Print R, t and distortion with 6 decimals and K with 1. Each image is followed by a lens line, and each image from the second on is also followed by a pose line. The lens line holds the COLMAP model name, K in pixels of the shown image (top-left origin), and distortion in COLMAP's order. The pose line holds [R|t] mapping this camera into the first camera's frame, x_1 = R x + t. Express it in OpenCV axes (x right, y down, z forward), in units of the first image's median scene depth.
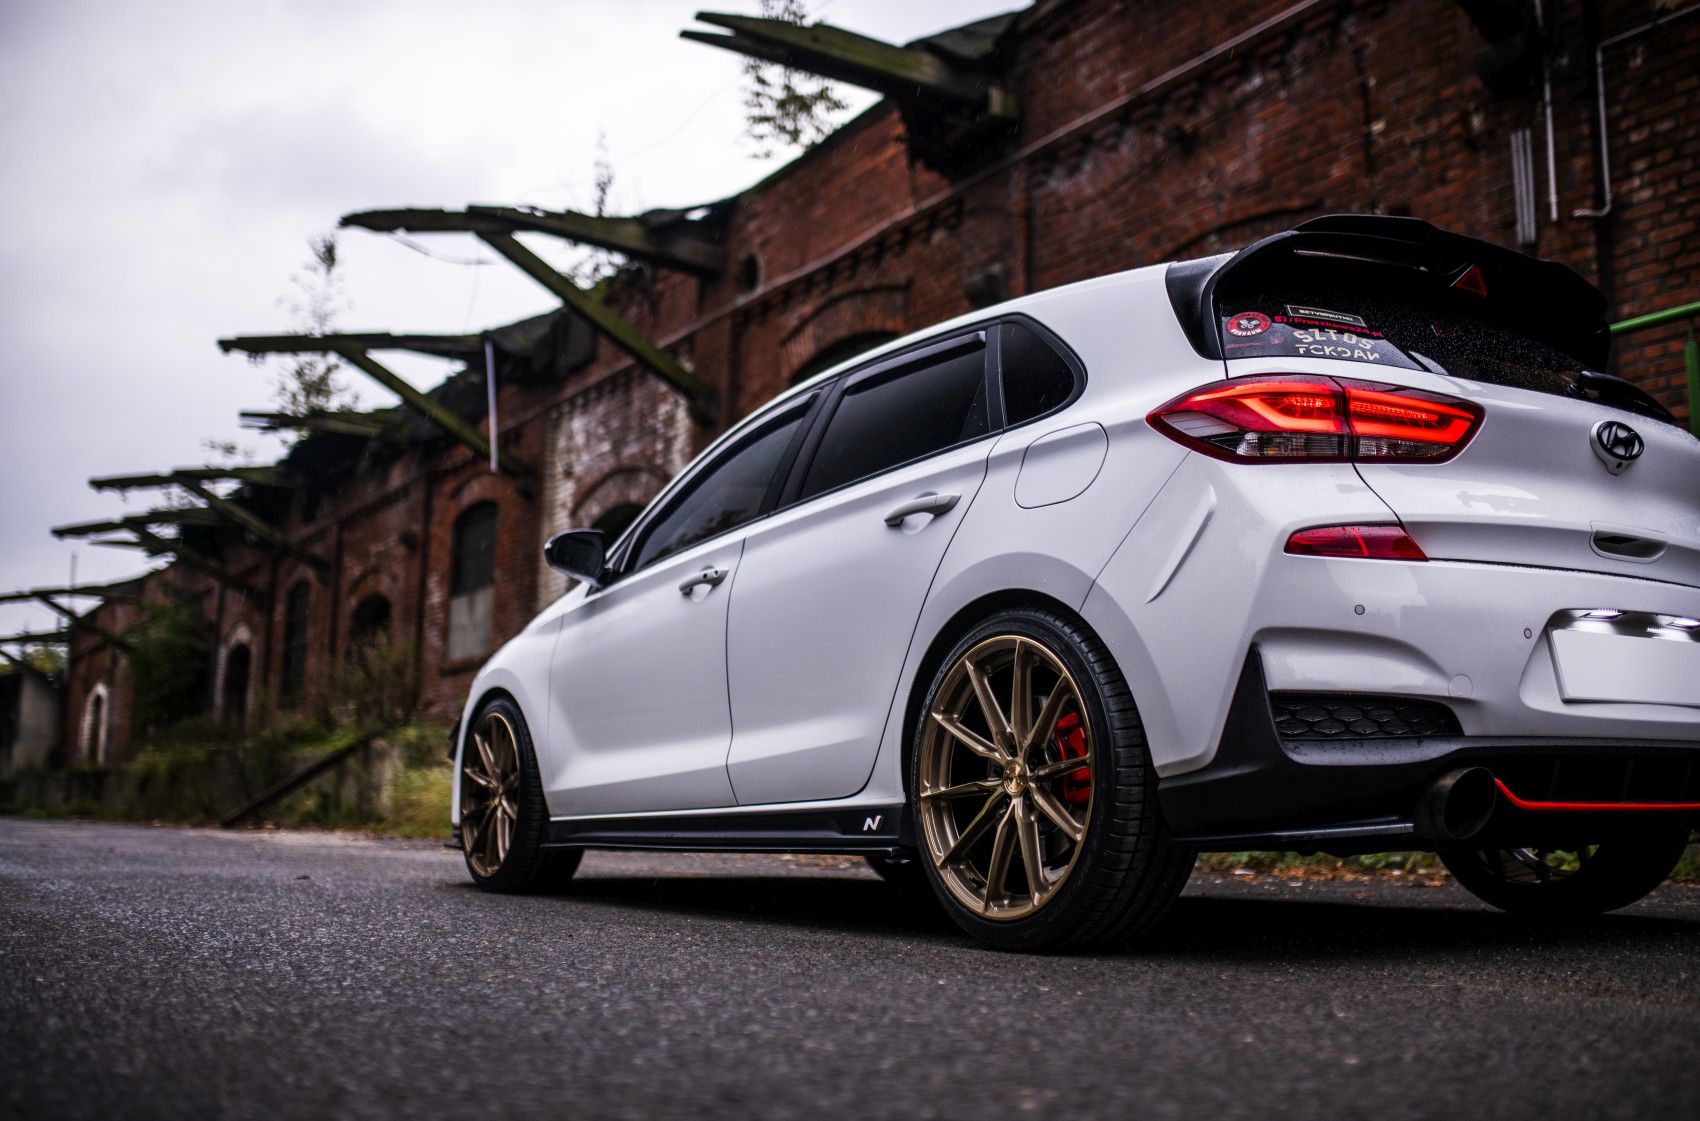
lens RADIAL K [[1620.9, 0, 850.0], [0, 1620.9, 560.5], [0, 0, 1]] dist [-0.070013, 0.098909]
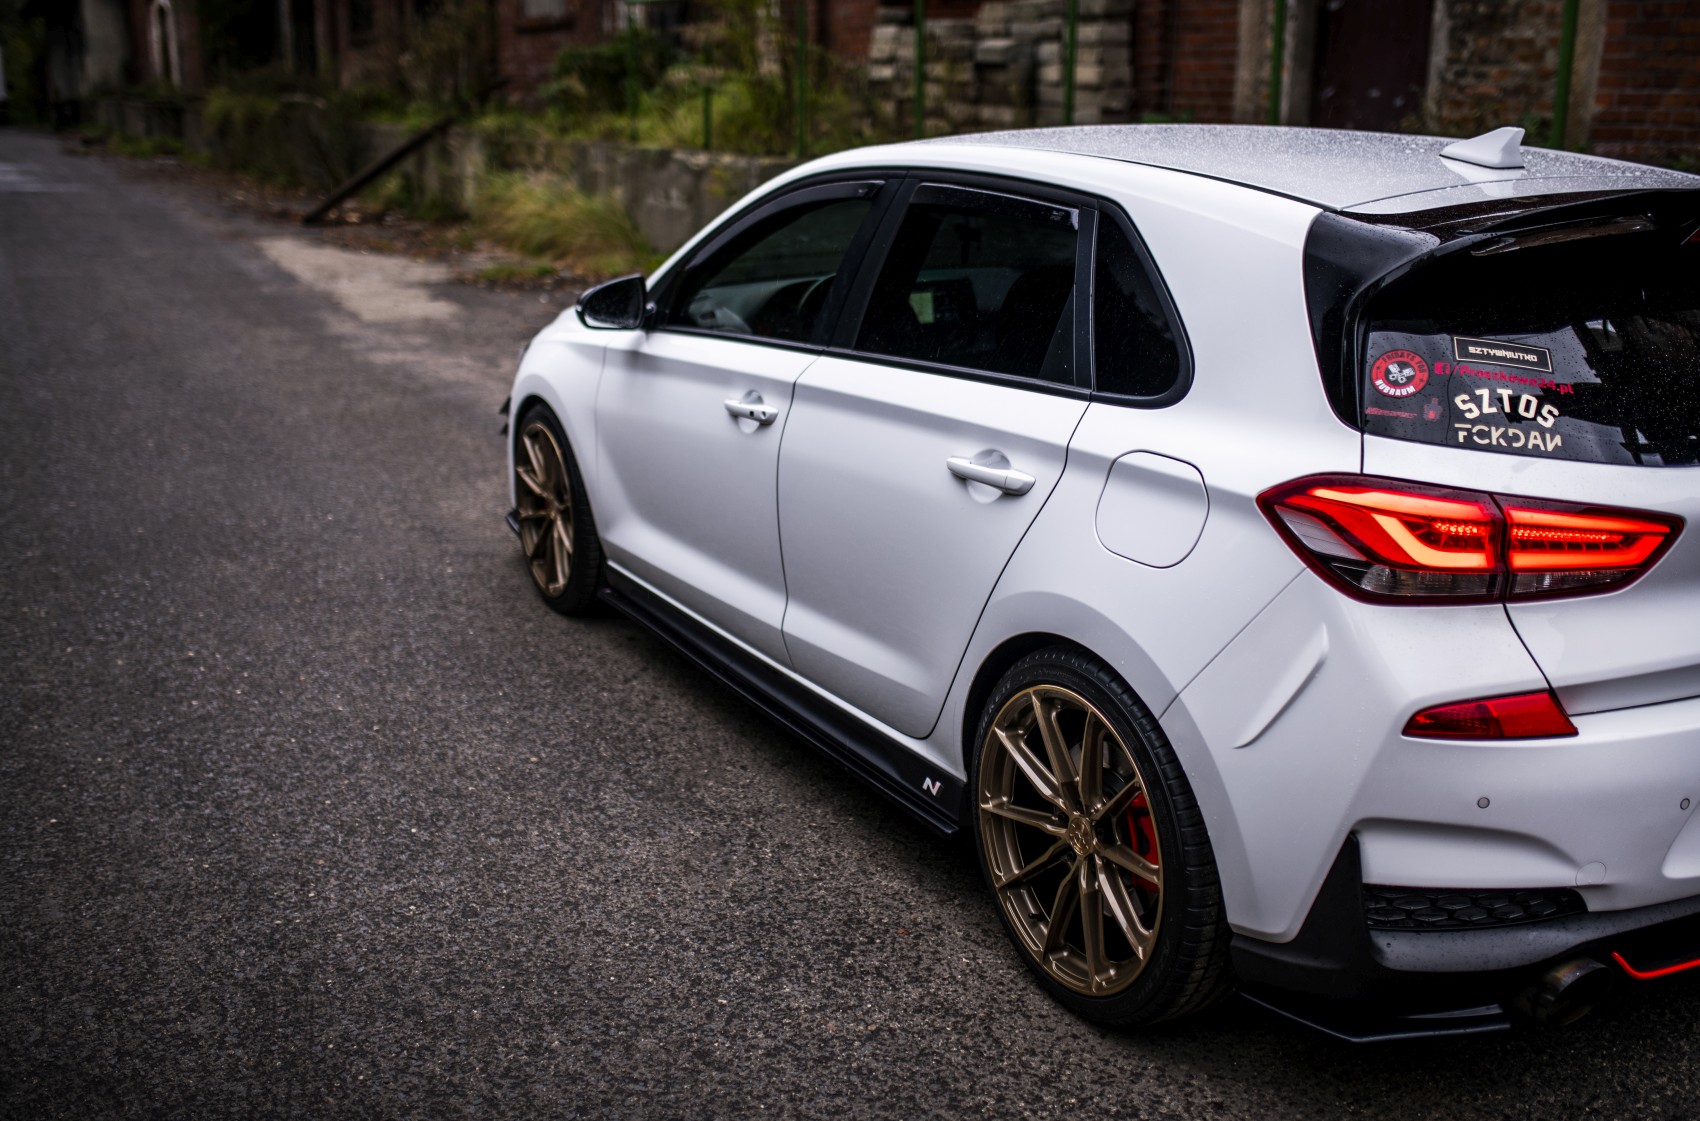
lens RADIAL K [[1701.3, 0, 851.2], [0, 1701.3, 553.2], [0, 0, 1]] dist [-0.071090, 0.117504]
pose [[0.997406, 0.010179, -0.071255, 0.015037], [0.020398, 0.909397, 0.415429, -0.153097], [0.069027, -0.415805, 0.906831, 0.073946]]
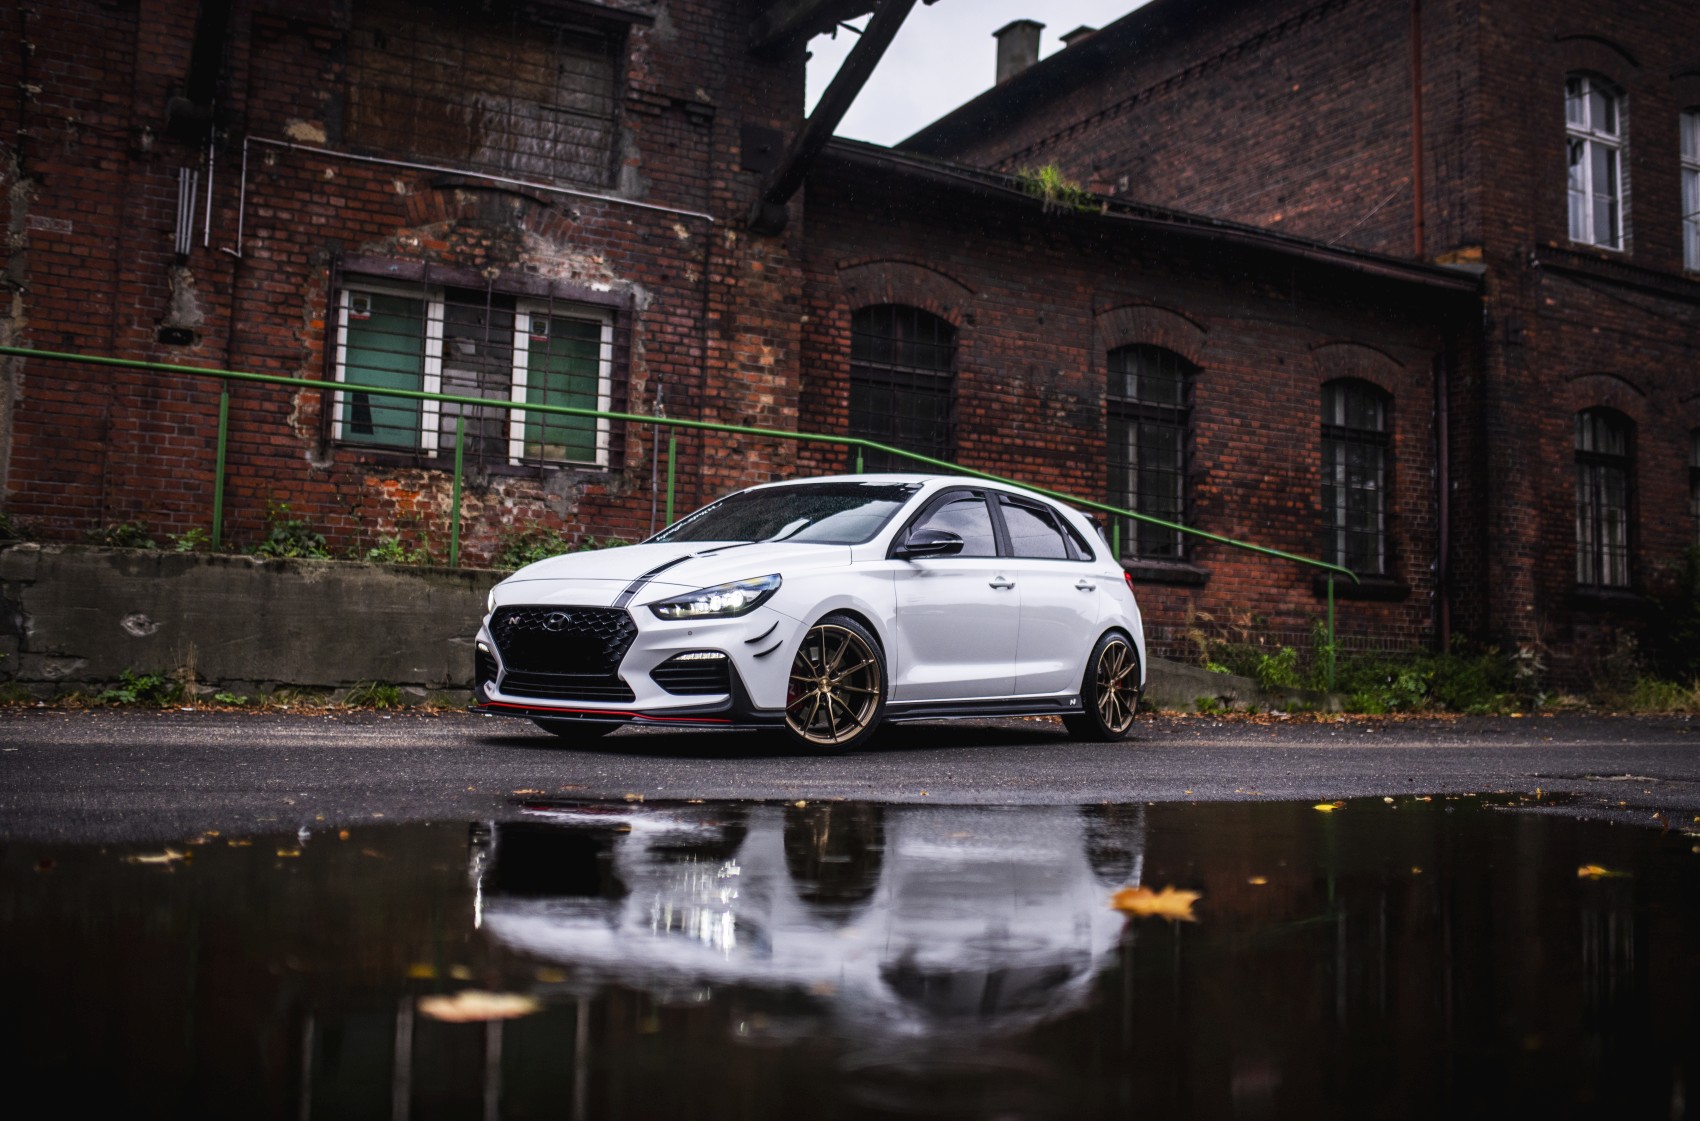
lens RADIAL K [[1646.4, 0, 845.9], [0, 1646.4, 553.1], [0, 0, 1]] dist [-0.066492, 0.108397]
pose [[0.069874, 0.062212, 0.995614, -0.967113], [-0.186031, 0.981358, -0.048265, 0.017930], [-0.980056, -0.181843, 0.080145, 0.294242]]
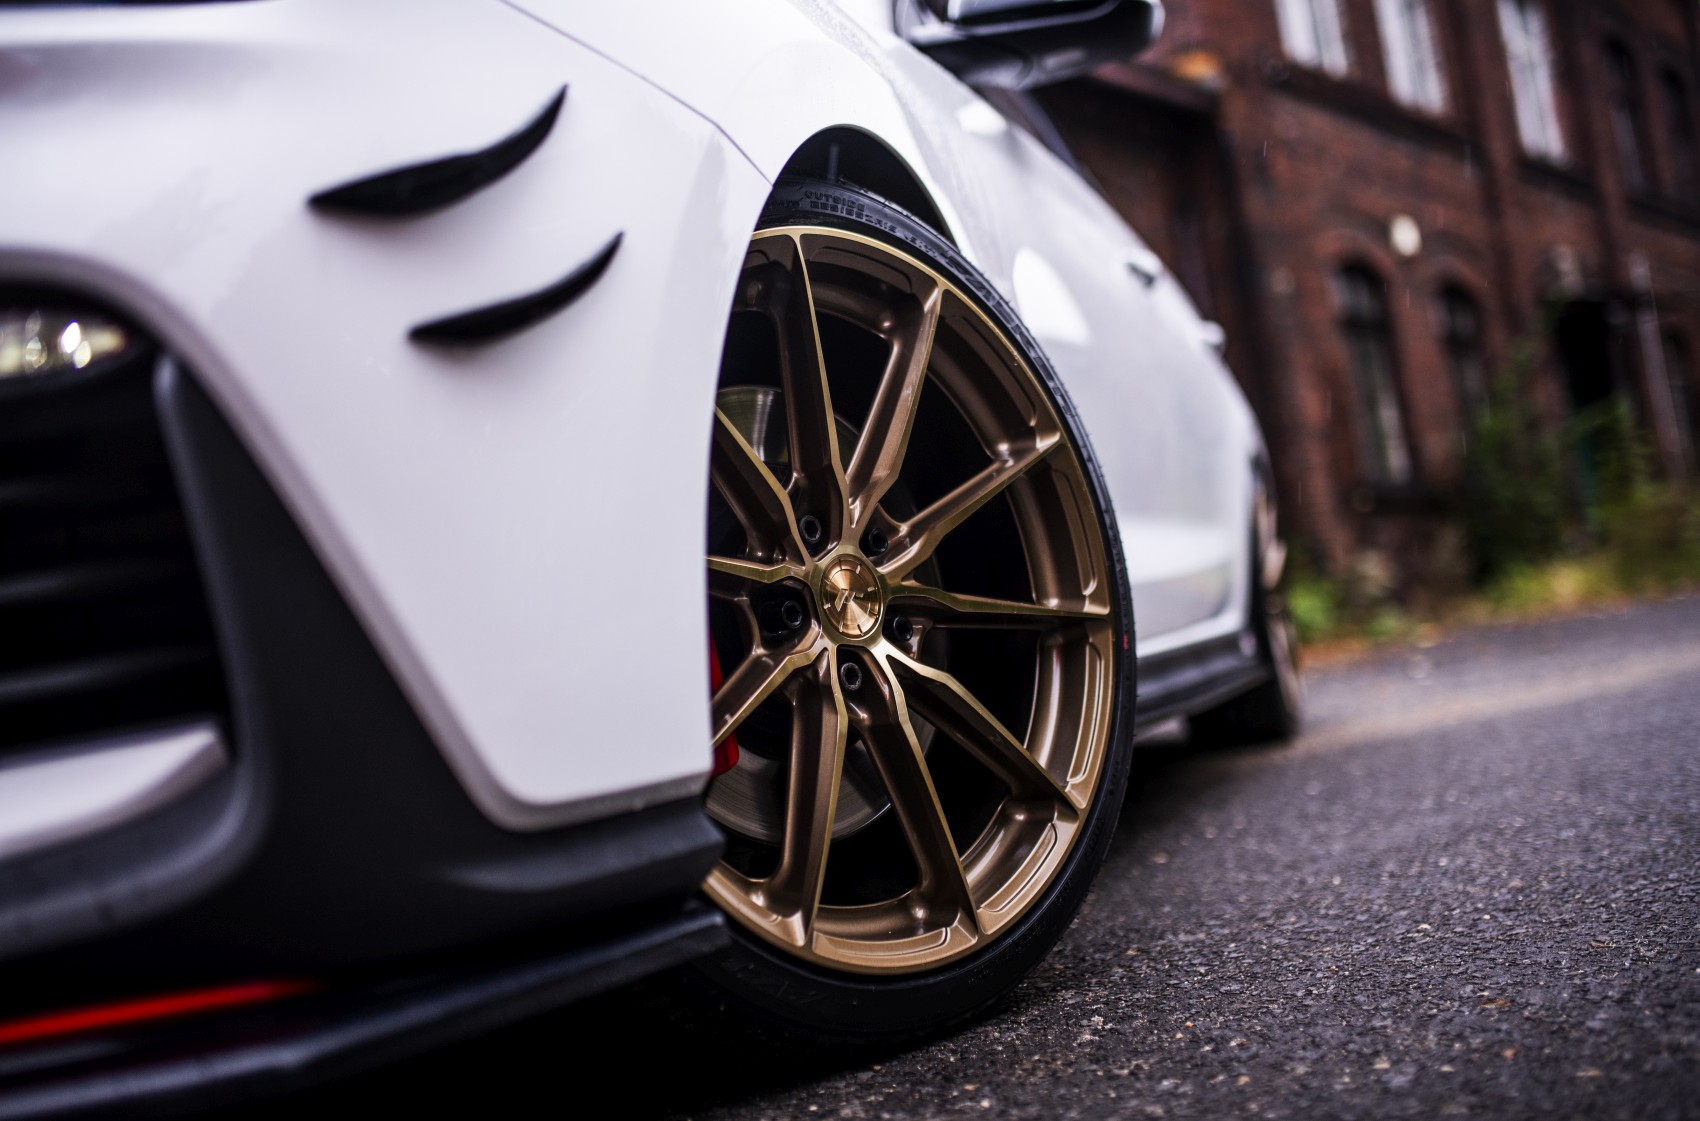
lens RADIAL K [[1625.5, 0, 850.0], [0, 1625.5, 560.5], [0, 0, 1]] dist [-0.019129, -0.007974]
pose [[-0.207828, 0.095762, 0.973467, -0.207527], [-0.030811, 0.994062, -0.104365, 0.059122], [-0.977680, -0.051683, -0.203643, 0.393826]]
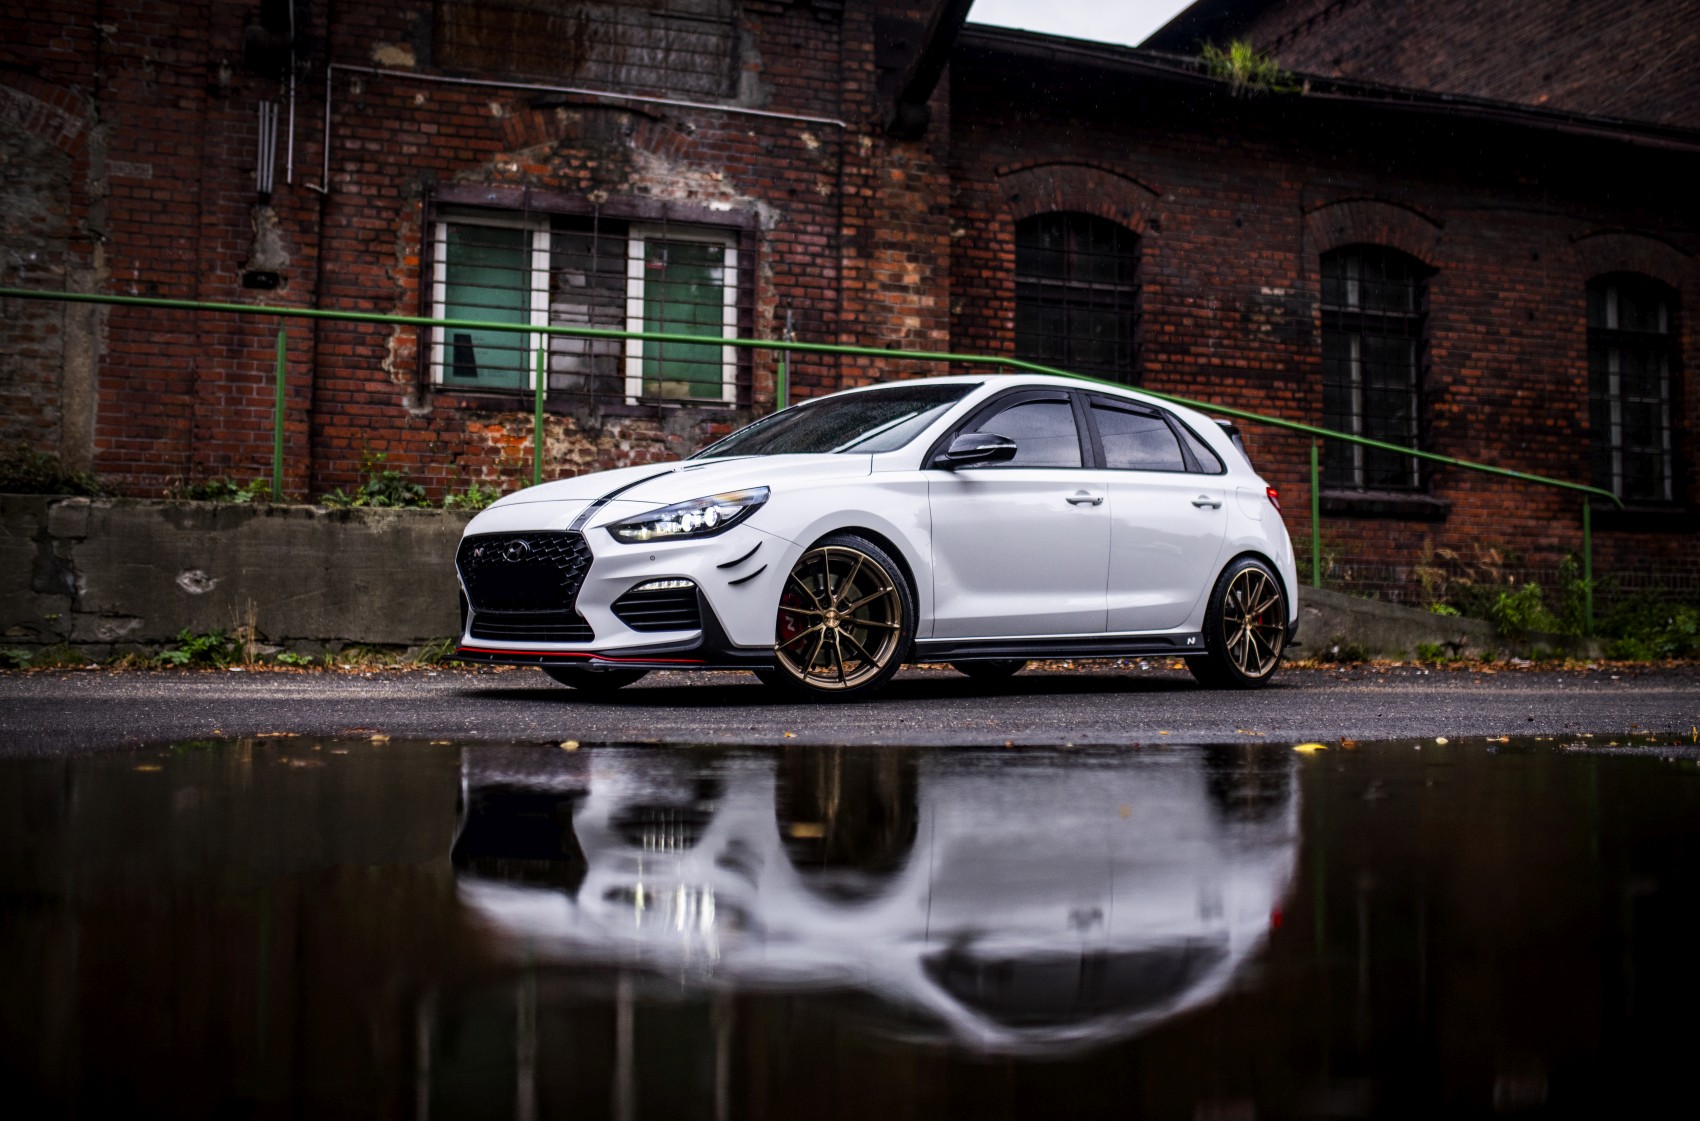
lens RADIAL K [[1701.3, 0, 851.2], [0, 1701.3, 553.2], [0, 0, 1]] dist [-0.071090, 0.117504]
pose [[0.241108, 0.039822, 0.969681, -0.819808], [-0.160754, 0.986994, -0.000562, 0.017029], [-0.957092, -0.155744, 0.244374, 0.170789]]
